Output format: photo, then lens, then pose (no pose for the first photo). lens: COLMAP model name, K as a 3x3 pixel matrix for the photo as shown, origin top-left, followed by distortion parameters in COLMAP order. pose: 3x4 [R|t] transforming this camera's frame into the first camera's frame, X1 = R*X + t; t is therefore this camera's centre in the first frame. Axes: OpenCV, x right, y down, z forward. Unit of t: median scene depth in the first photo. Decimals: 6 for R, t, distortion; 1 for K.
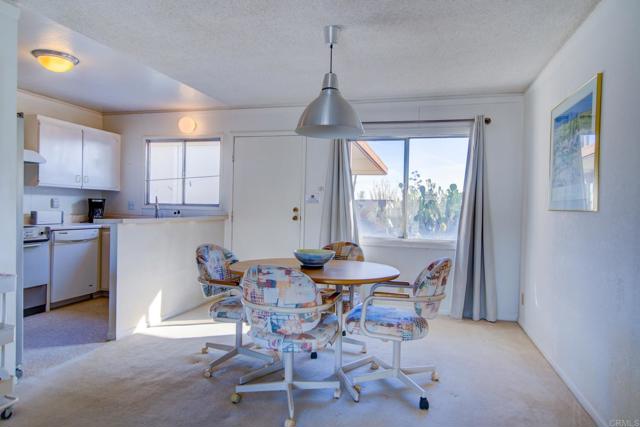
lens RADIAL K [[410.5, 0, 318.0], [0, 410.5, 213.6], [0, 0, 1]] dist [-0.001343, 0.000192]
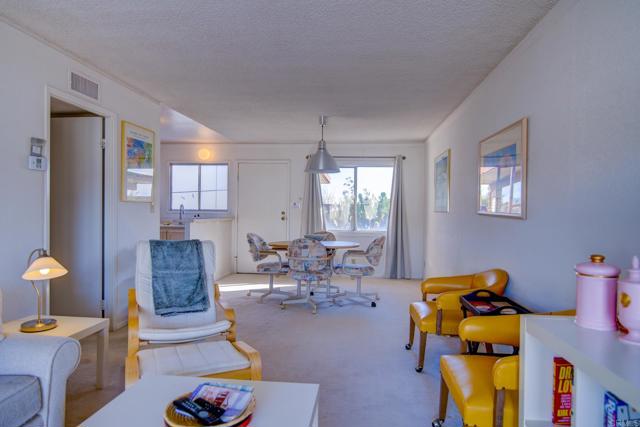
lens RADIAL K [[410.5, 0, 321.2], [0, 410.5, 212.7], [0, 0, 1]] dist [-0.001343, 0.000192]
pose [[0.985177, -0.009718, 0.171265, -0.199300], [0.011282, 0.999903, -0.008162, 0.004496], [-0.171169, 0.009974, 0.985191, -0.568290]]
